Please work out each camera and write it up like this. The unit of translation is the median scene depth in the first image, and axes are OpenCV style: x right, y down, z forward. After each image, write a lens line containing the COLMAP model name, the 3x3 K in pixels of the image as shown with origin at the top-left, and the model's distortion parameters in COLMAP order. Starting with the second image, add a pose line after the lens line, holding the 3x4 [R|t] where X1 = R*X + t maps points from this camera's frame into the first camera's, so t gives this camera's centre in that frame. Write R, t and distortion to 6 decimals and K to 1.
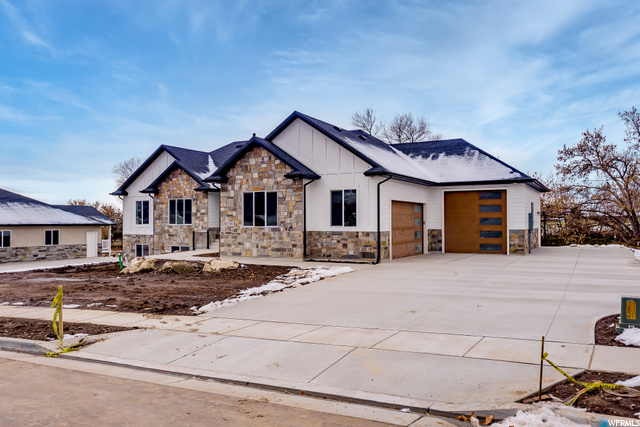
lens RADIAL K [[525.9, 0, 320.0], [0, 525.9, 213.5], [0, 0, 1]] dist [-0.067691, -0.001046]
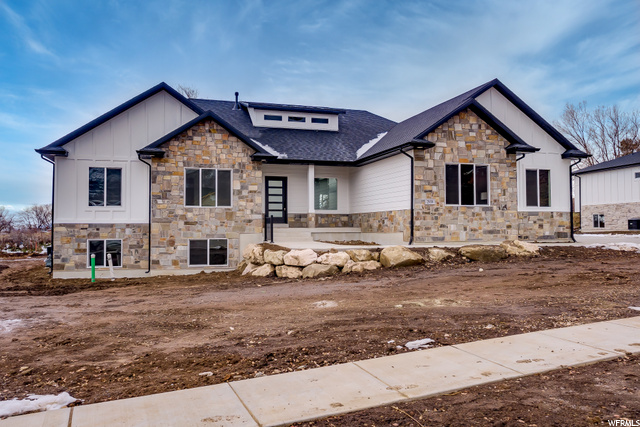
lens RADIAL K [[525.9, 0, 320.0], [0, 525.9, 213.5], [0, 0, 1]] dist [-0.067691, -0.001046]
pose [[0.692787, 0.021198, 0.720830, -0.881546], [-0.008489, 0.999738, -0.021241, 0.057701], [-0.721092, 0.008597, 0.692786, 0.586288]]
